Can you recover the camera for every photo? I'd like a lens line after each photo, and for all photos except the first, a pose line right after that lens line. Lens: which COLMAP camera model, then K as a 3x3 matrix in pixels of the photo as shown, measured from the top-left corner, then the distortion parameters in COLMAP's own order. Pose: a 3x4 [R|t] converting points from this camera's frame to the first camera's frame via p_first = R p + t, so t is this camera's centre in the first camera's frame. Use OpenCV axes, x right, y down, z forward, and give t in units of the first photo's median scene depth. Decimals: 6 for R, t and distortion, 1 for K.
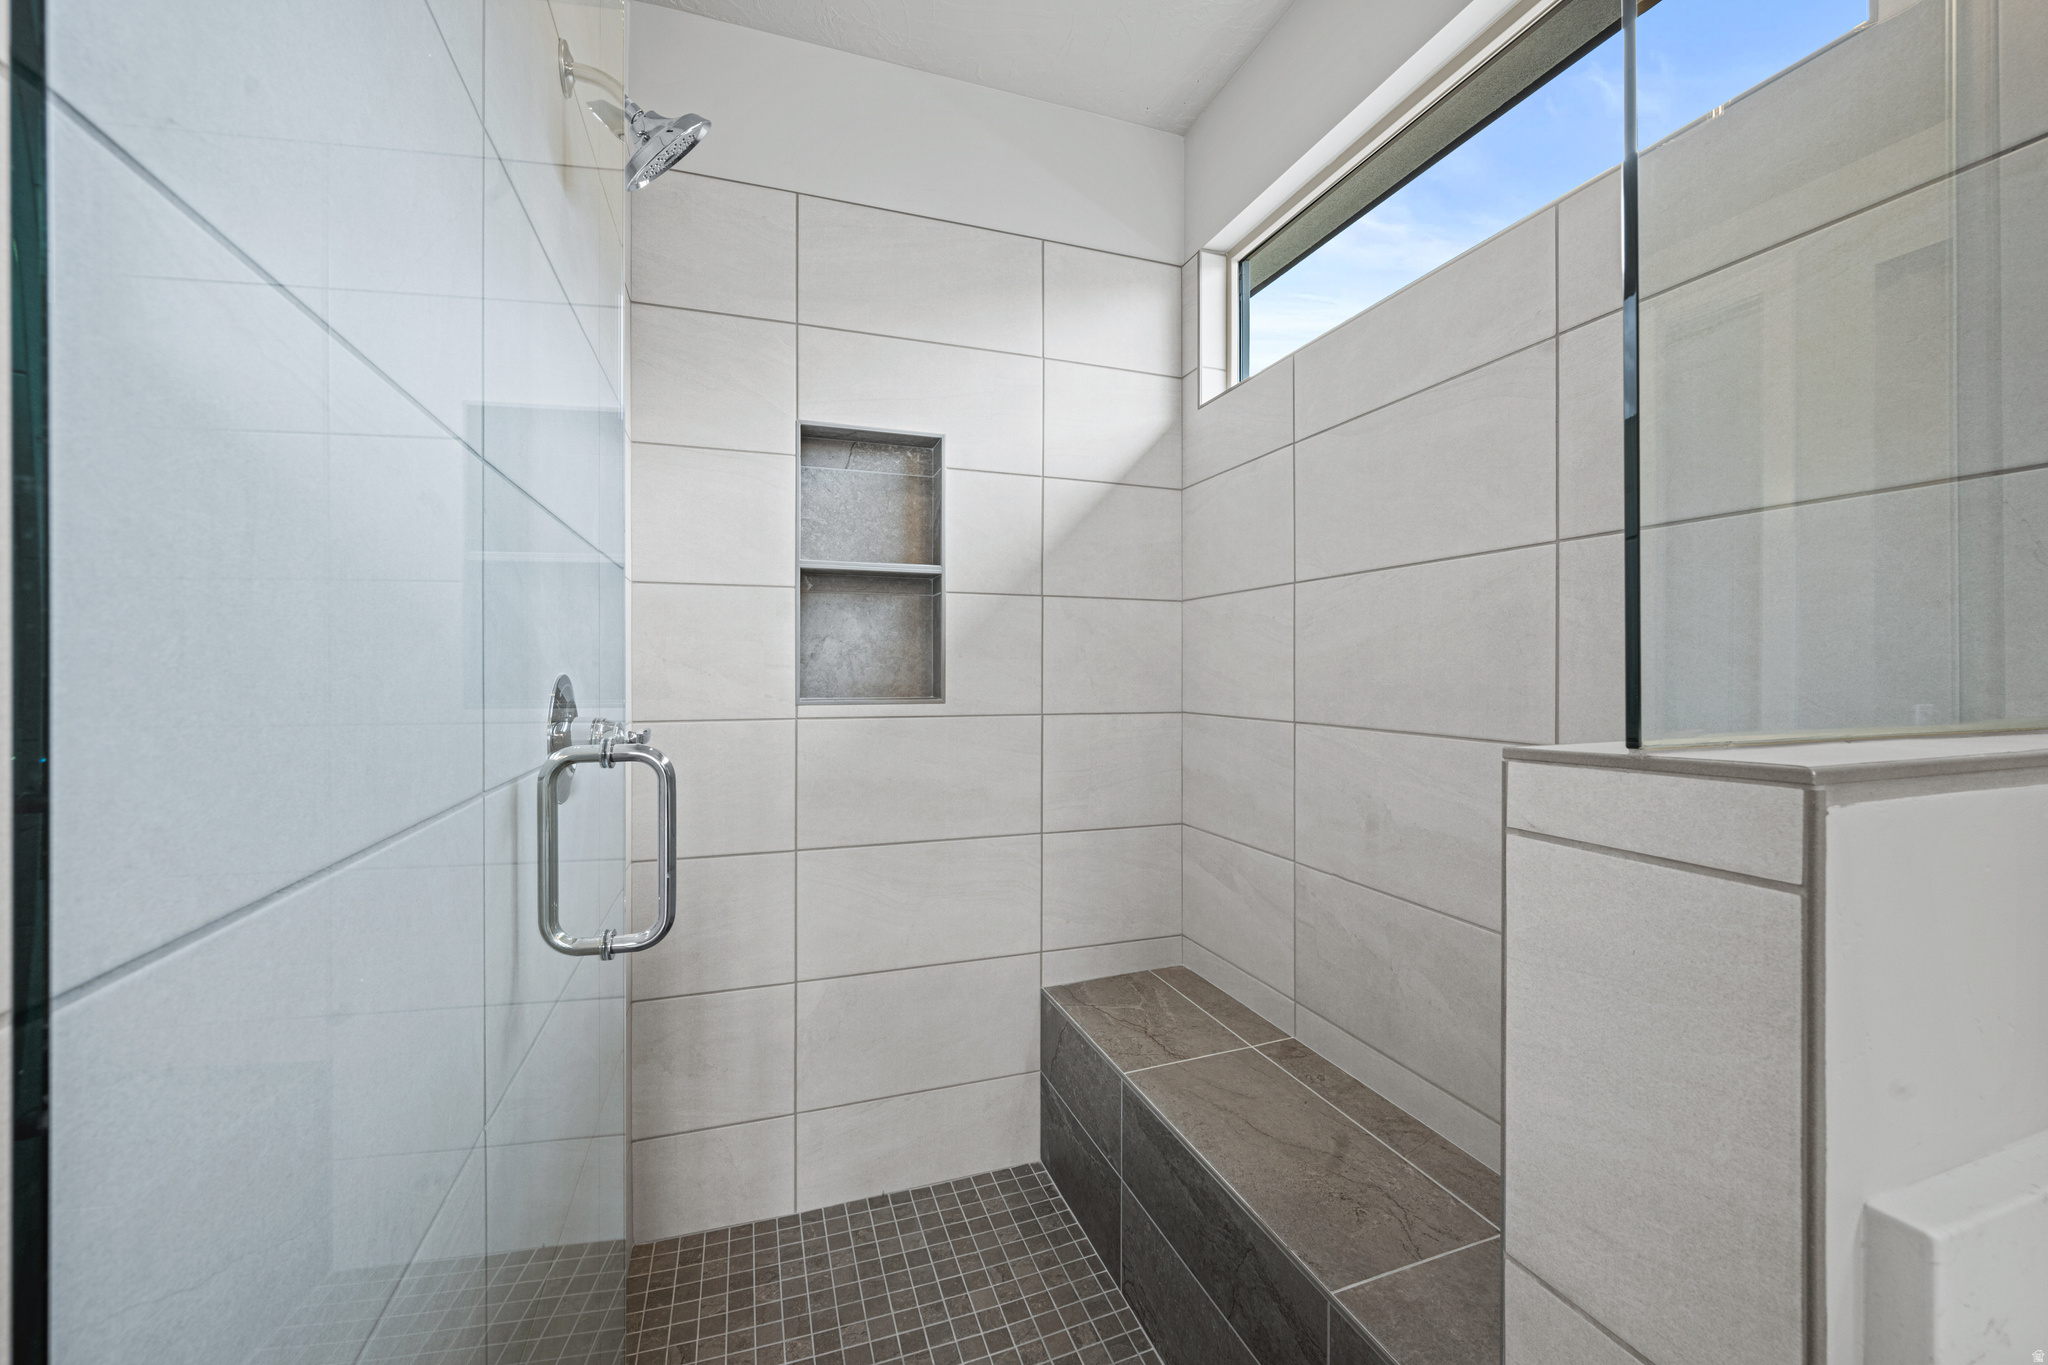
lens RADIAL K [[806.3, 0, 1027.5], [0, 806.3, 677.1], [0, 0, 1]] dist [-0.003450, -0.000250]
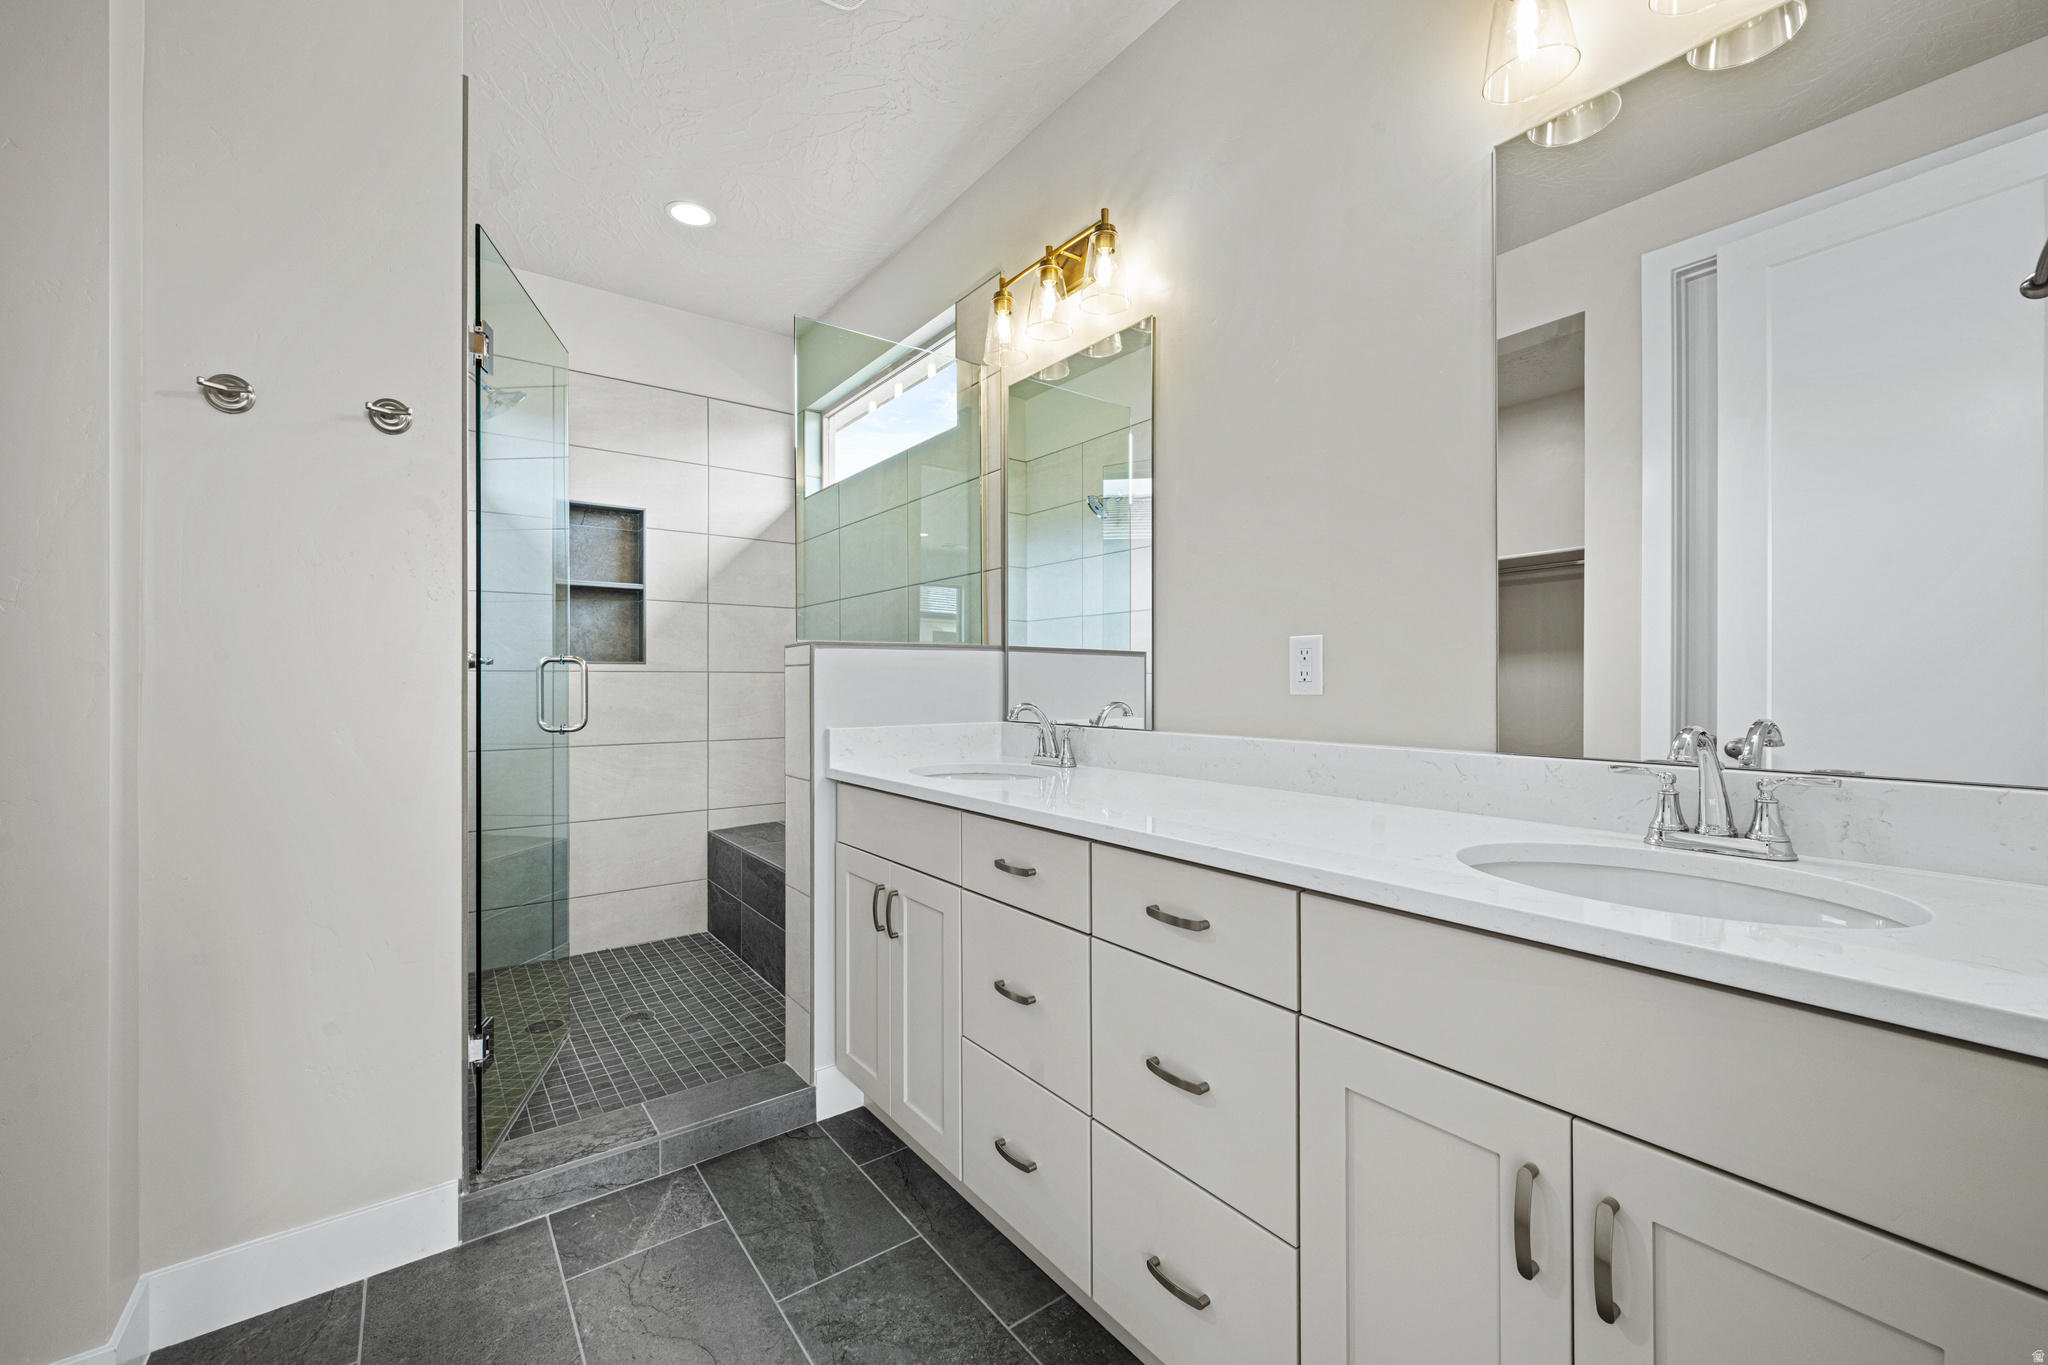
lens RADIAL K [[806.3, 0, 1025.2], [0, 806.3, 676.6], [0, 0, 1]] dist [-0.003450, -0.000250]
pose [[0.953615, -0.003176, 0.301012, 0.149896], [0.007010, 0.999907, -0.011657, 0.083226], [-0.300947, 0.013226, 0.953549, -0.871284]]
